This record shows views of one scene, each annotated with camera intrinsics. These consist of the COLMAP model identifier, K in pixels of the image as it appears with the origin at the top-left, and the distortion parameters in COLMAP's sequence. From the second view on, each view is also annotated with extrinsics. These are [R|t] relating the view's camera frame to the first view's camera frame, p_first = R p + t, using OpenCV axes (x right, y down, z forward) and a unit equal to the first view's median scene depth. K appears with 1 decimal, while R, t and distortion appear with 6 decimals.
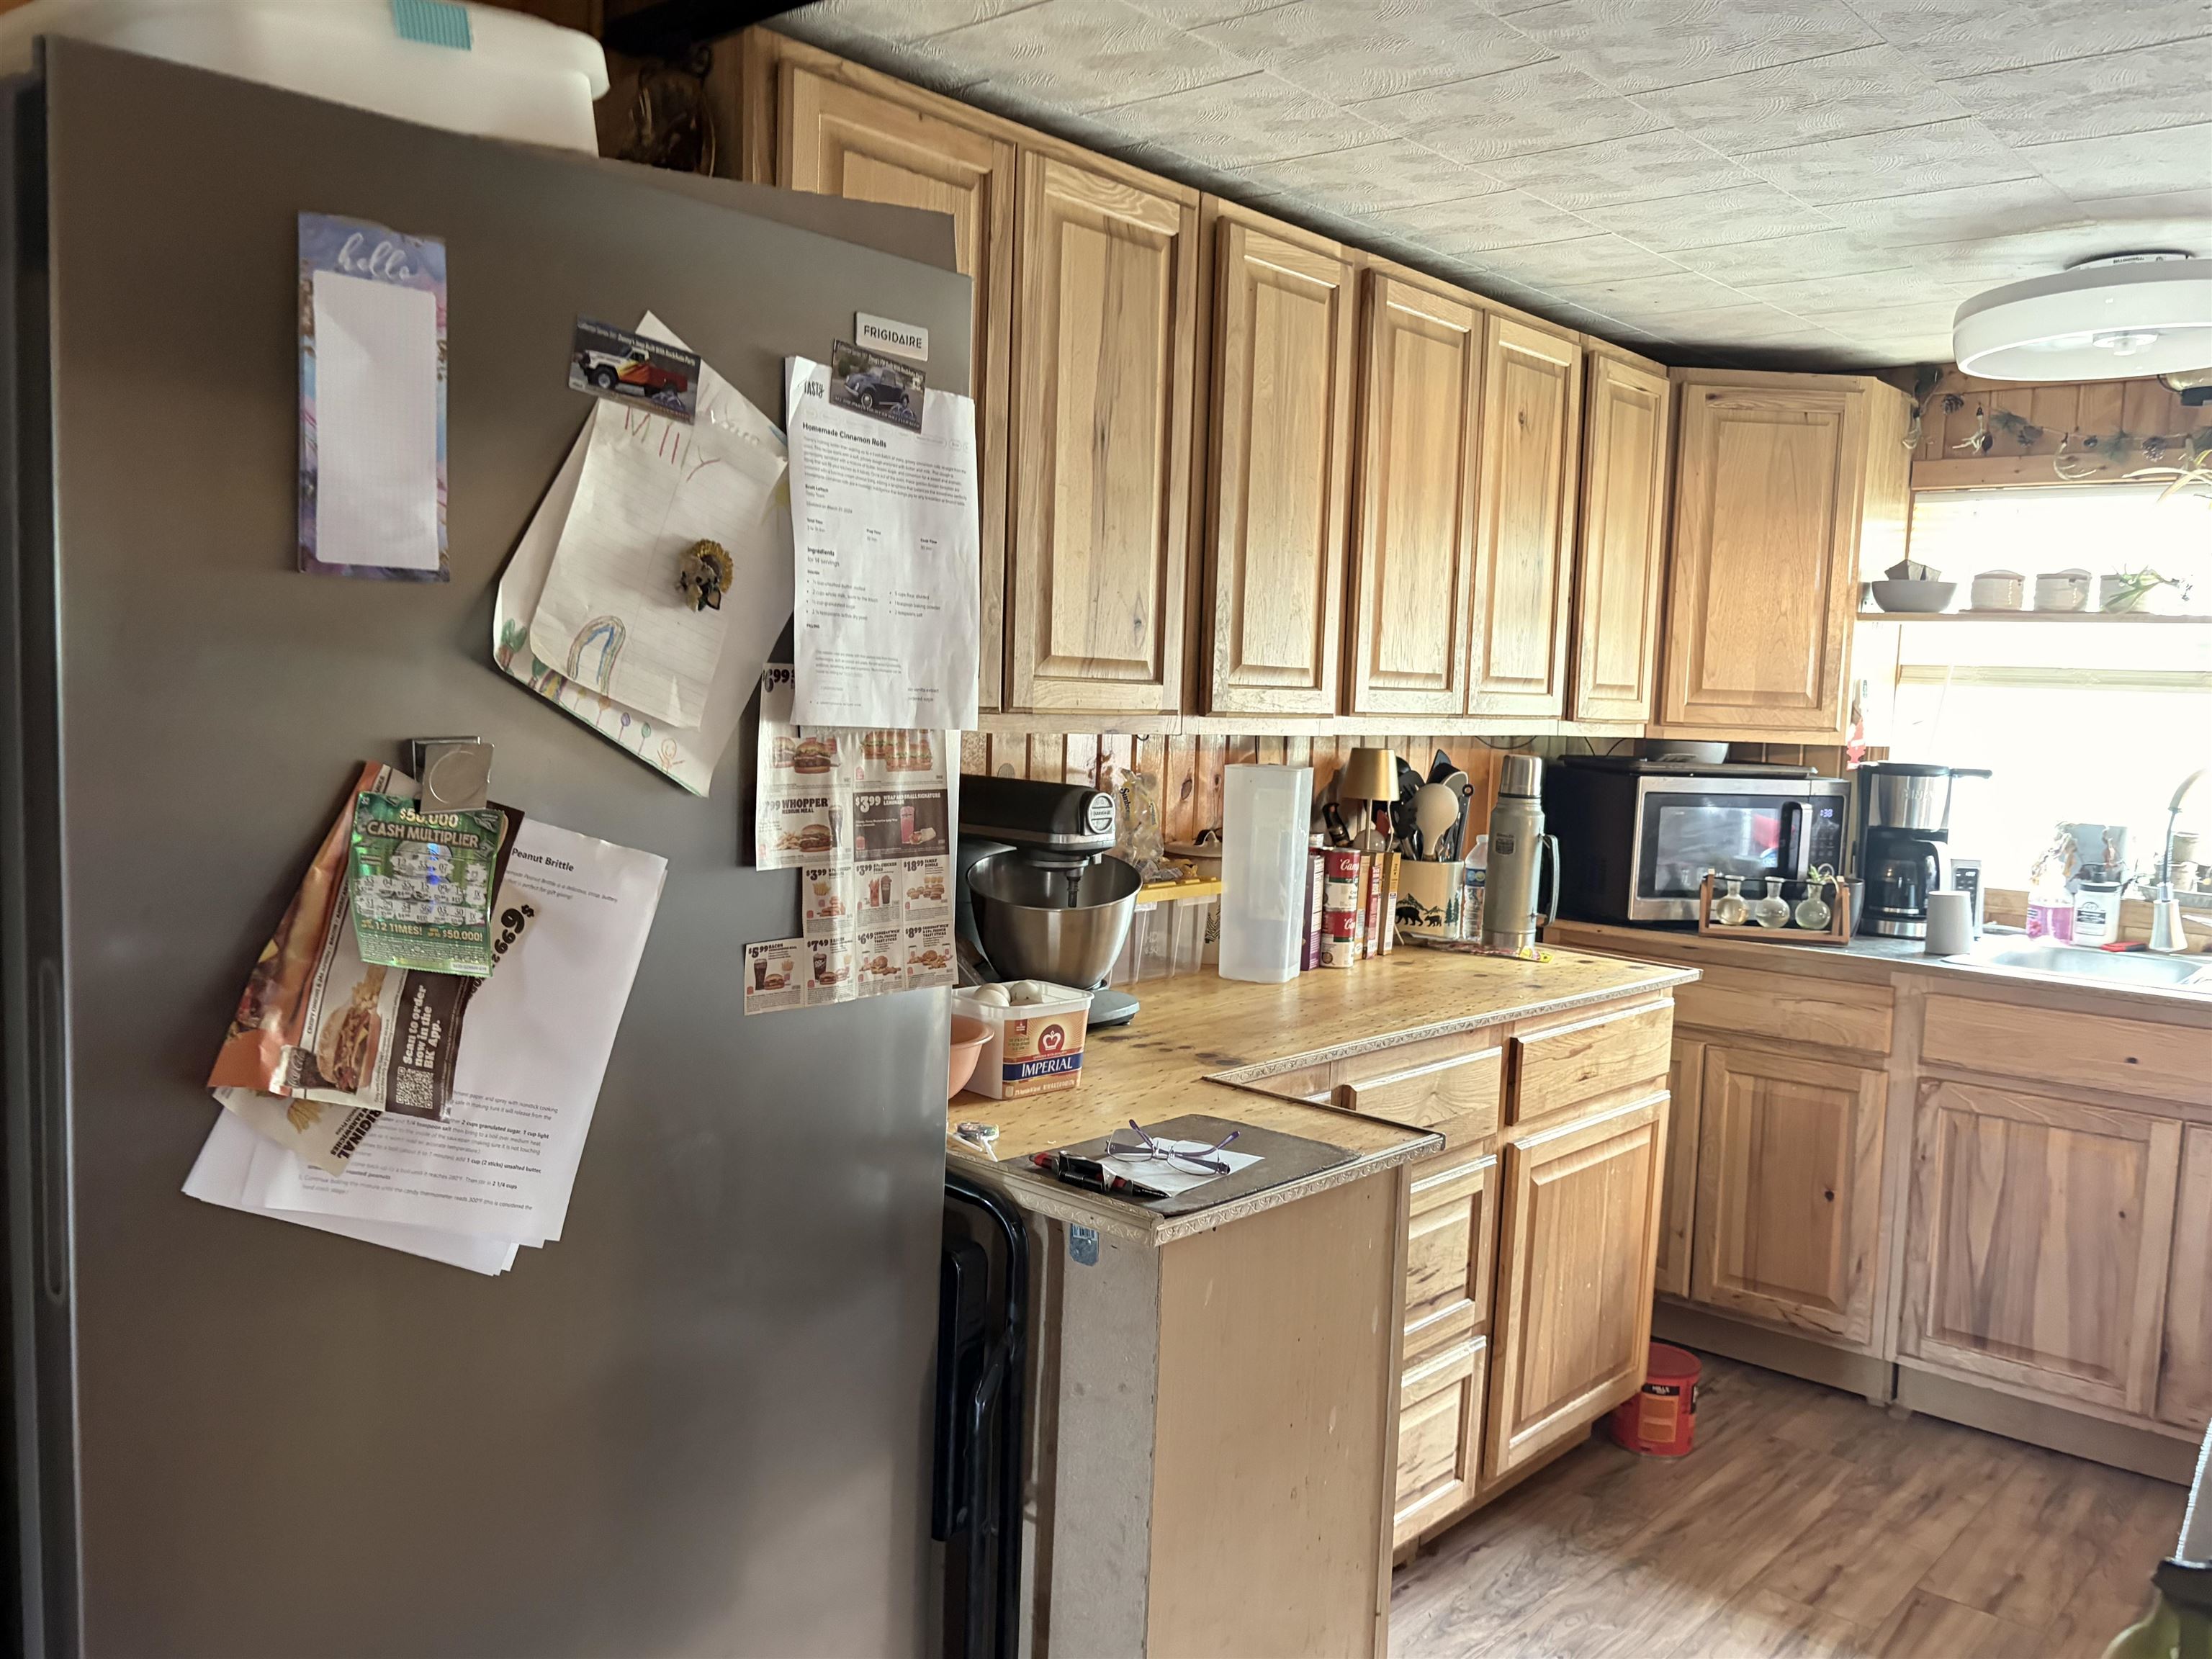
lens RADIAL K [[1742.5, 0, 1097.4], [0, 1742.5, 847.8], [0, 0, 1]] dist [0.041633, -0.048157]
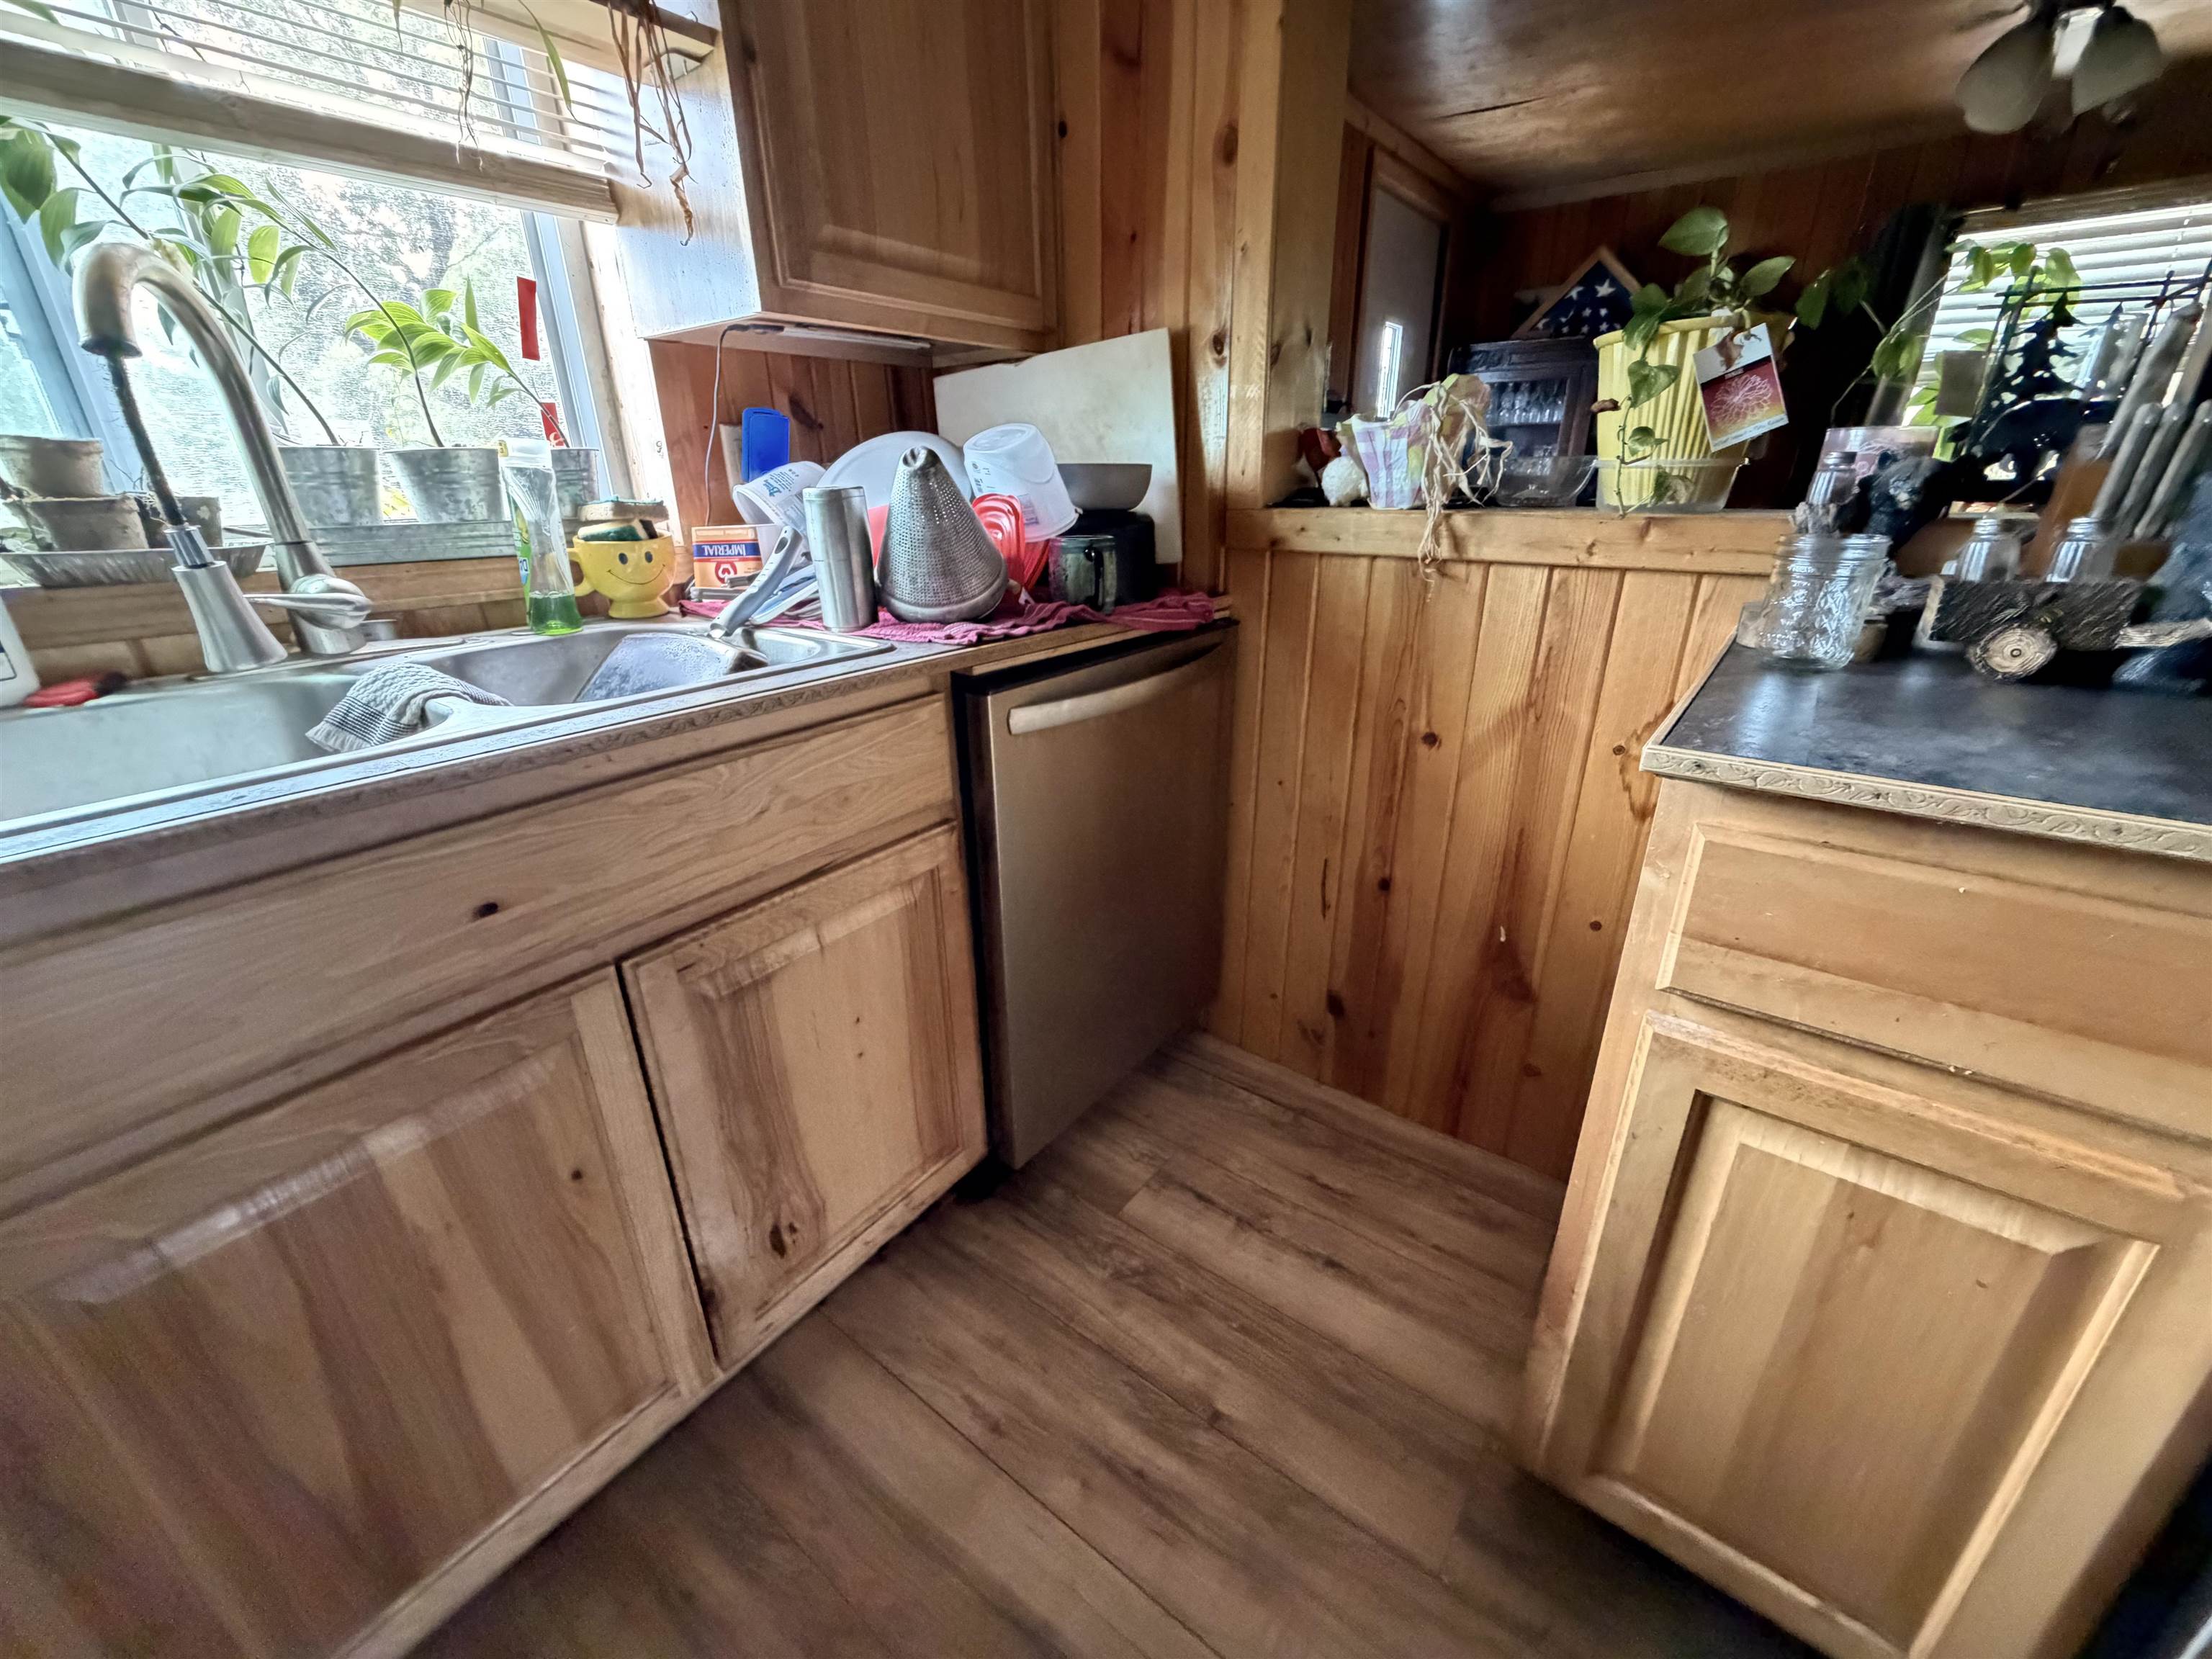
lens RADIAL K [[892.9, 0, 1092.1], [0, 892.9, 827.4], [0, 0, 1]] dist [0.001616, 0.000151]
pose [[-0.074845, -0.403455, 0.911933, 0.402234], [0.112260, 0.905276, 0.409724, 0.026158], [-0.990856, 0.133039, -0.022463, 0.911823]]
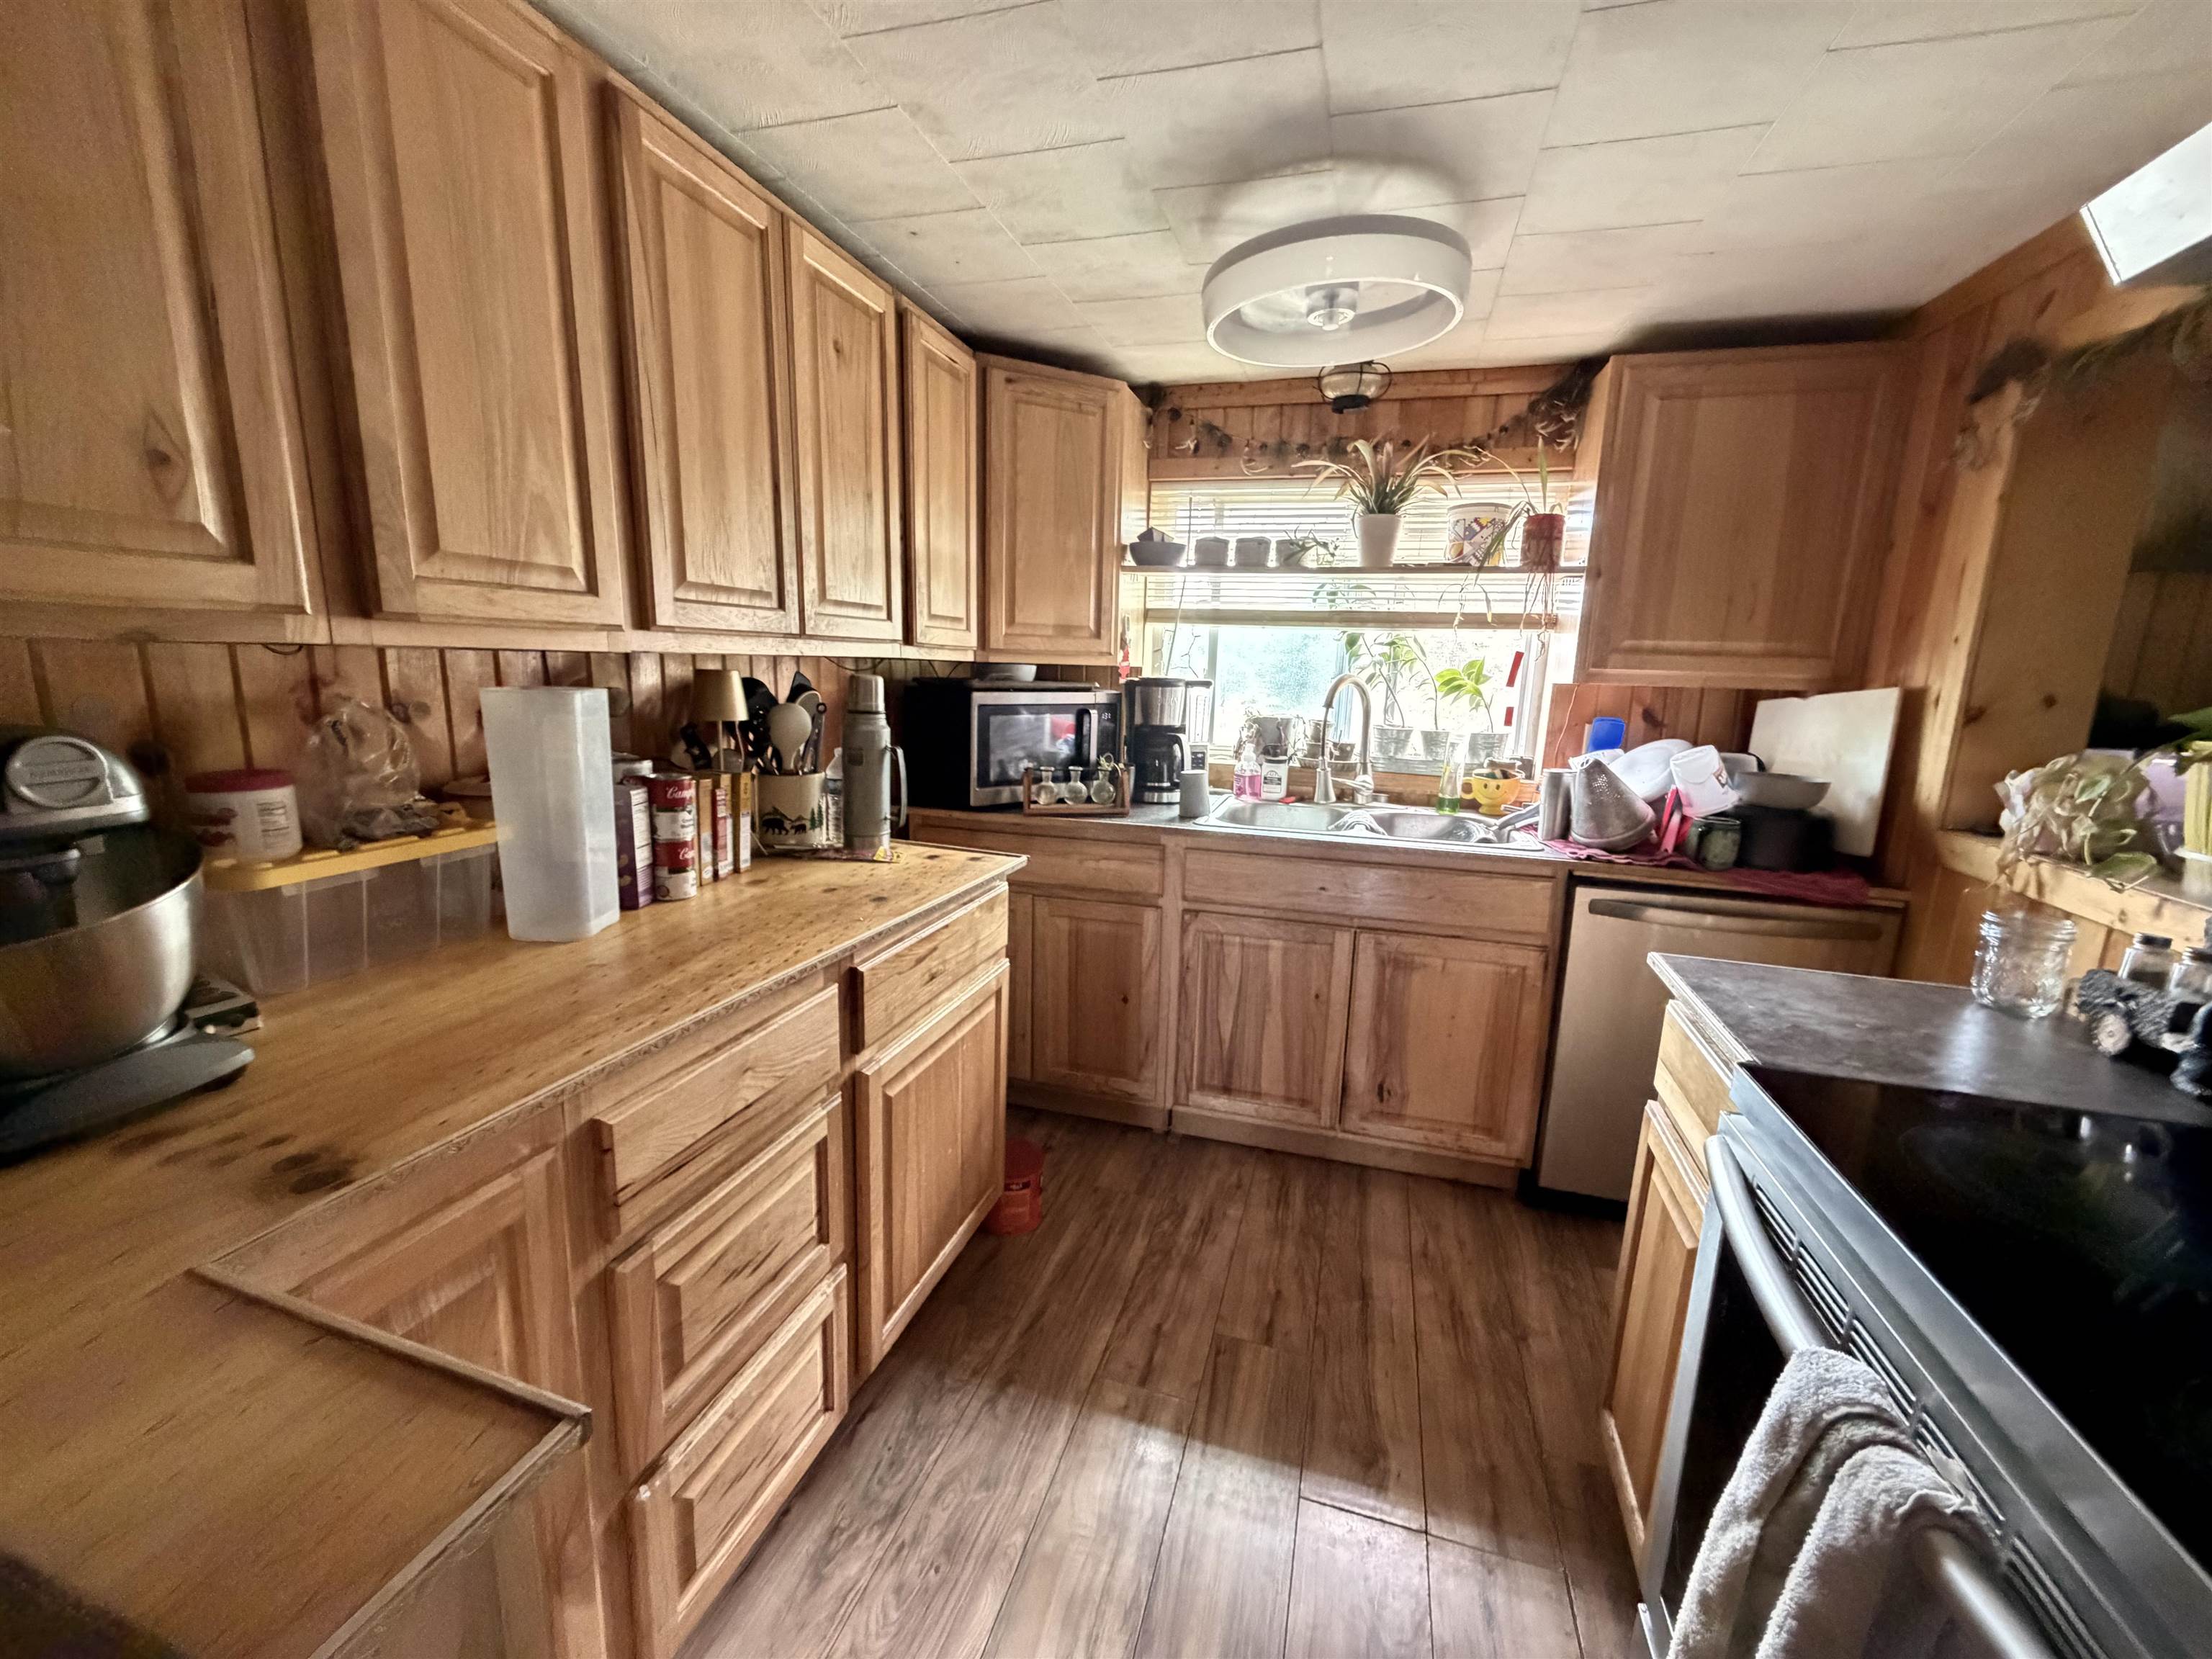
lens RADIAL K [[892.9, 0, 1099.4], [0, 892.9, 825.1], [0, 0, 1]] dist [0.001616, 0.000151]
pose [[0.910333, -0.086464, 0.404745, 0.156714], [0.045571, 0.992928, 0.109621, -0.015426], [-0.411361, -0.081347, 0.907835, 0.466673]]
